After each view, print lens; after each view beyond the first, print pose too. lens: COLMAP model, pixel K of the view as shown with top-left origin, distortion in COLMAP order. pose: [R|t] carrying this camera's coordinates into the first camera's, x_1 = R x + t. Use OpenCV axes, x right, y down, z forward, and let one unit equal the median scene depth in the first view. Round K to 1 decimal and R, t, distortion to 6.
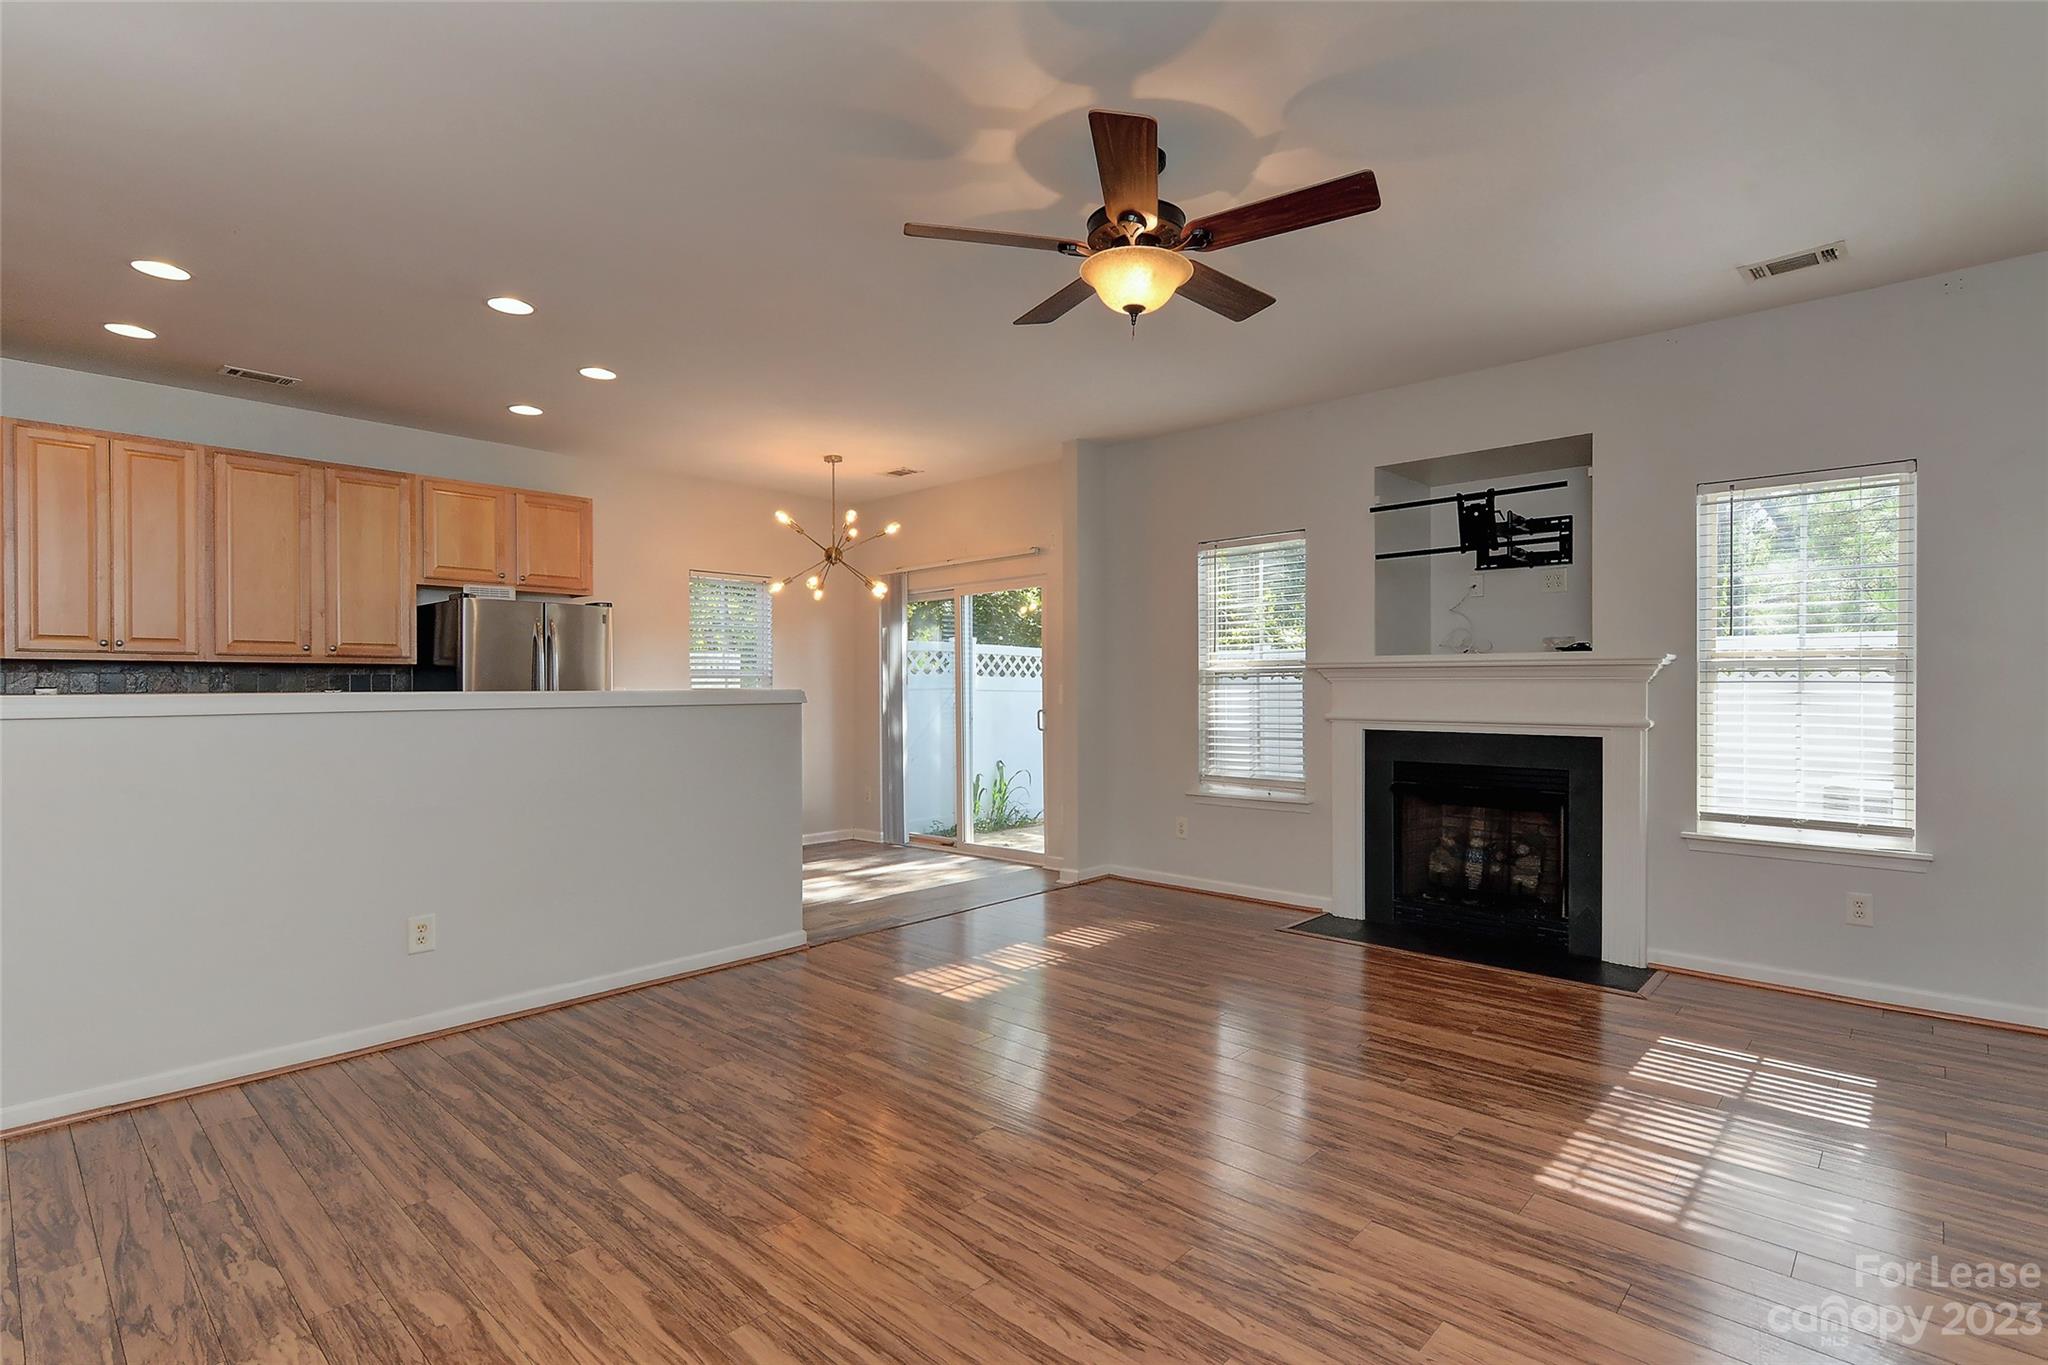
lens RADIAL K [[978.9, 0, 1022.5], [0, 978.9, 687.4], [0, 0, 1]] dist [0.006513, -0.000137]
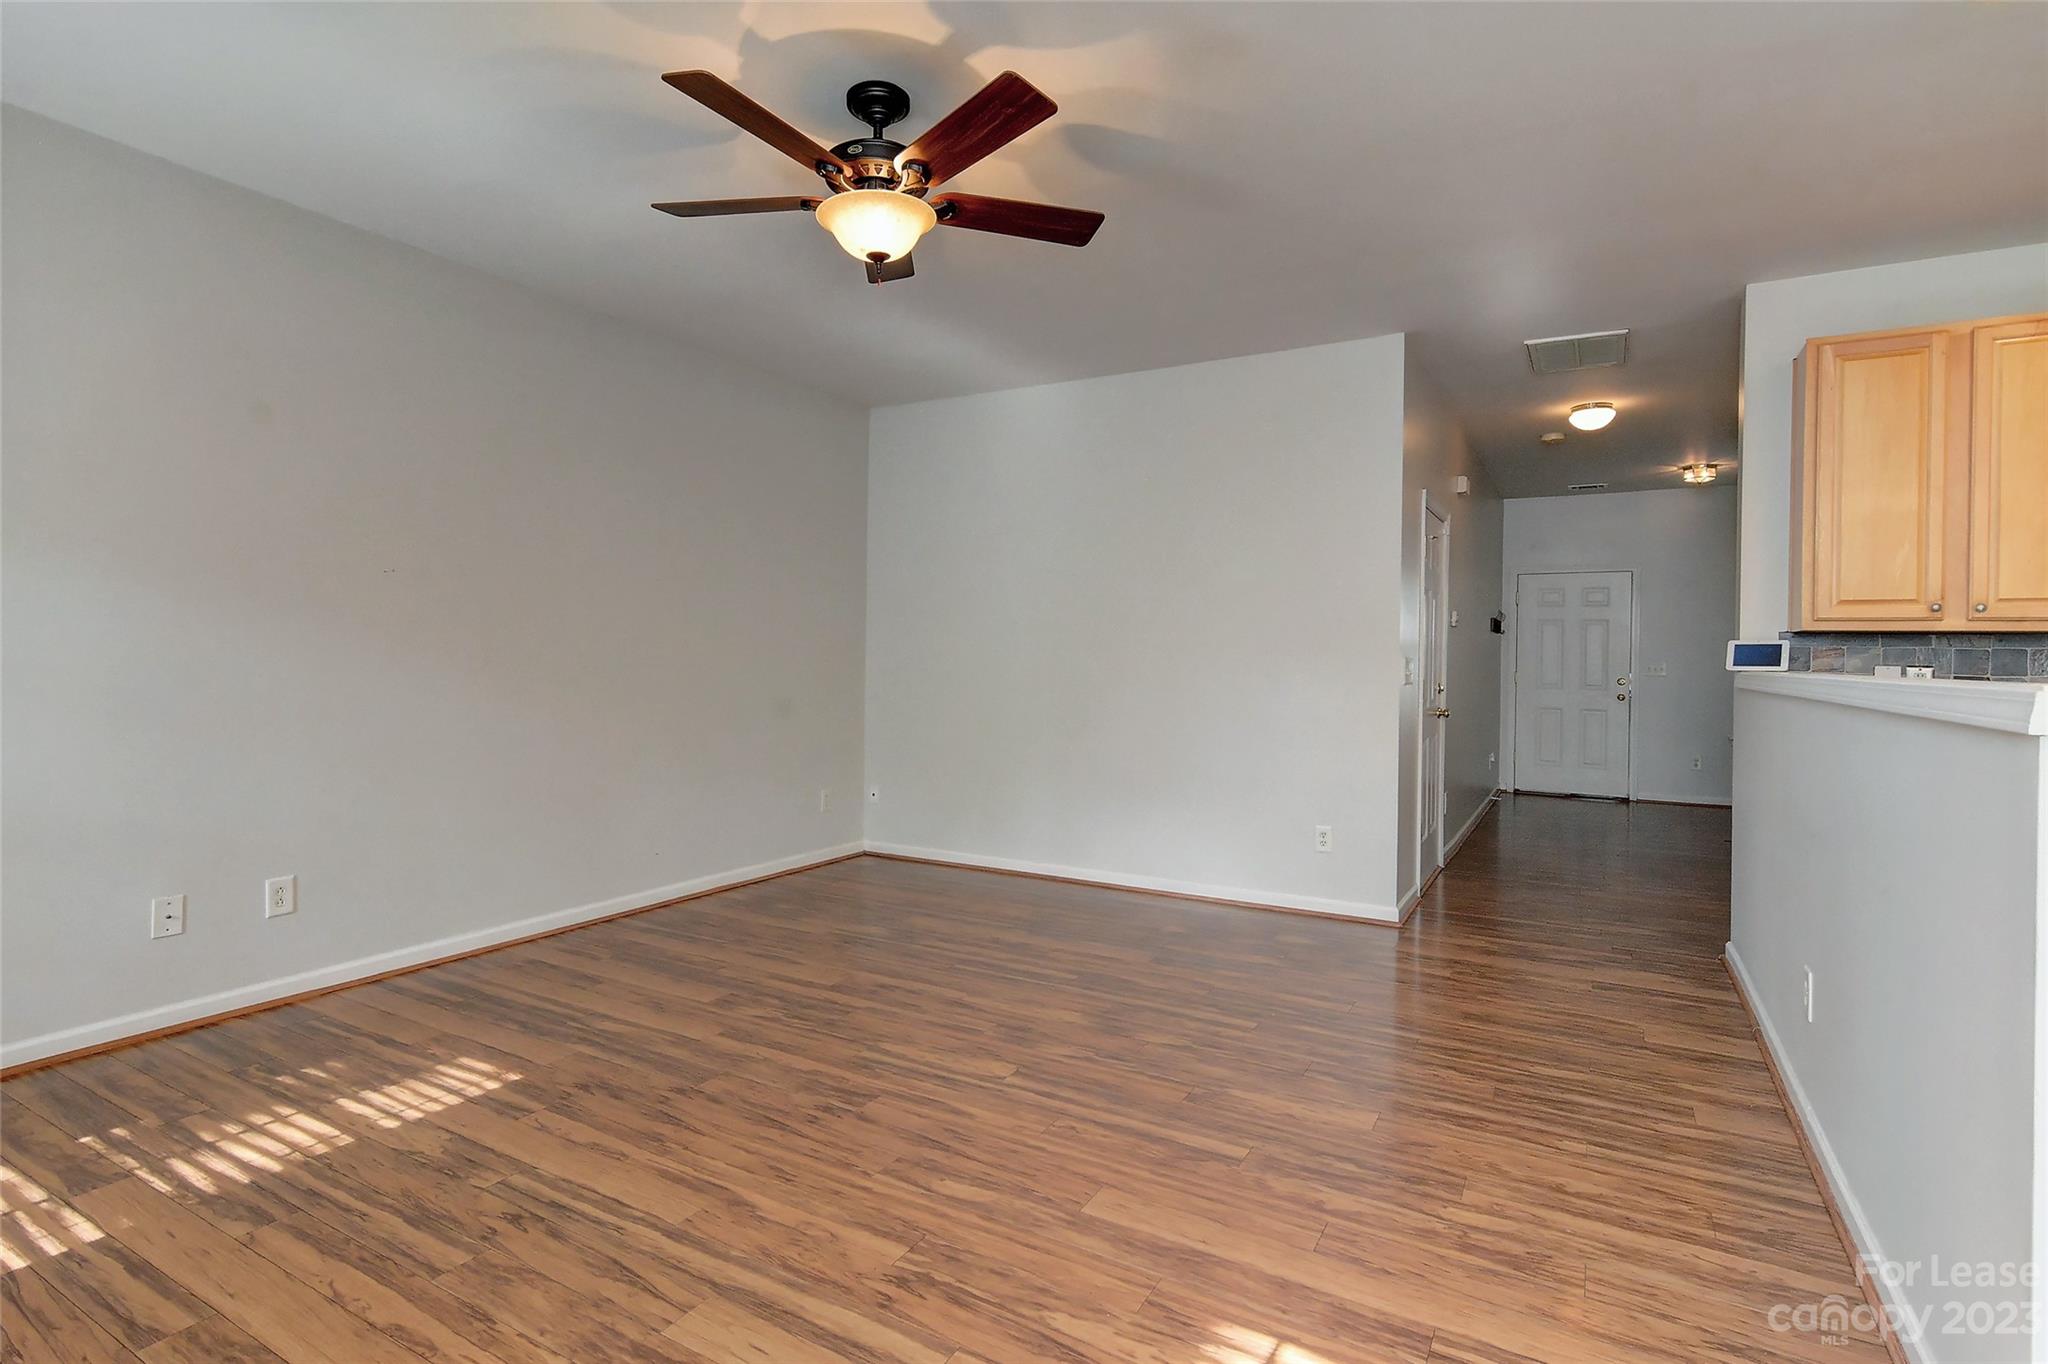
lens RADIAL K [[1022.1, 0, 1014.8], [0, 1022.1, 663.0], [0, 0, 1]] dist [0.004417, 0.000027]
pose [[-0.975269, -0.008825, -0.220847, 0.140980], [-0.011993, 0.999844, 0.013005, -0.005681], [0.220697, 0.015332, -0.975222, 1.416213]]
